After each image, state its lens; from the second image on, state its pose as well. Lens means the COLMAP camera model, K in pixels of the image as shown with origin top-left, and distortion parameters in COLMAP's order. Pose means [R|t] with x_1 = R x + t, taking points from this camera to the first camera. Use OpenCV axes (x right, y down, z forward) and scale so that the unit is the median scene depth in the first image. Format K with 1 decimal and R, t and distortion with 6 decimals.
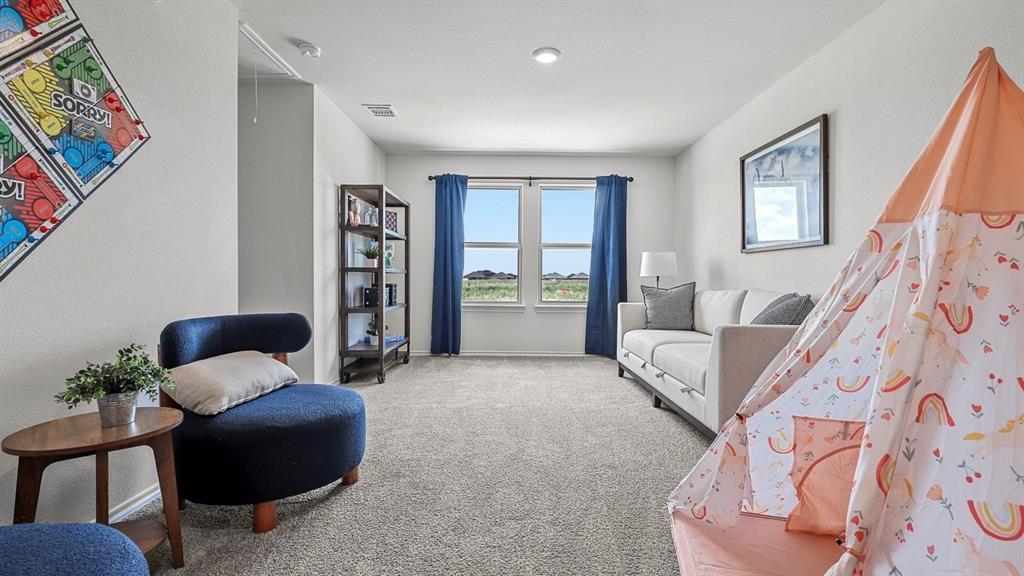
lens RADIAL K [[467.6, 0, 512.0], [0, 467.6, 288.0], [0, 0, 1]] dist [0.000206, -0.000102]
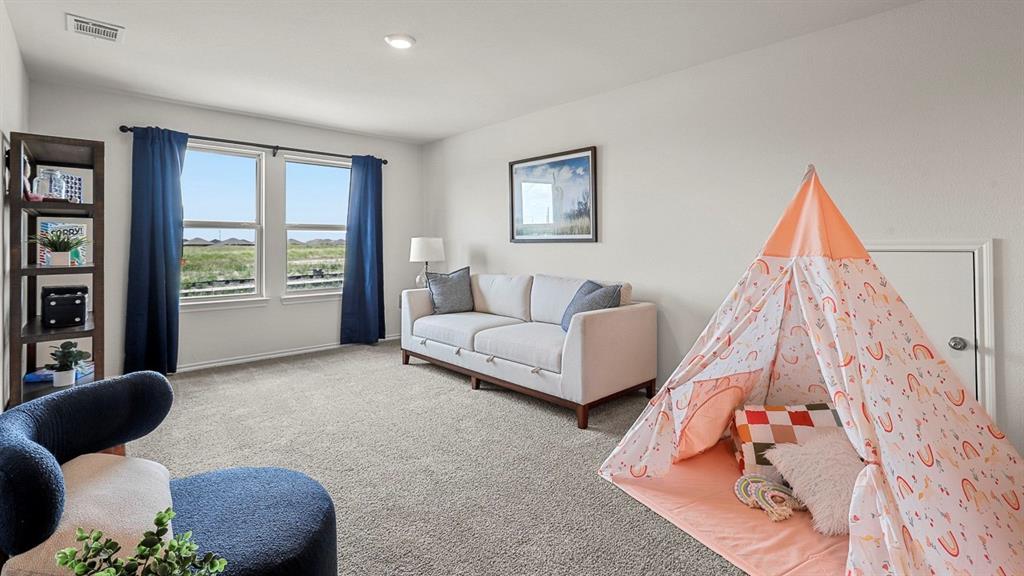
lens RADIAL K [[463.8, 0, 514.0], [0, 463.8, 244.7], [0, 0, 1]] dist [-0.001794, -0.000041]
pose [[0.731724, -0.011094, 0.681510, -0.279980], [0.022268, 0.999723, -0.007635, -0.053749], [-0.681237, 0.020762, 0.731769, 0.118892]]
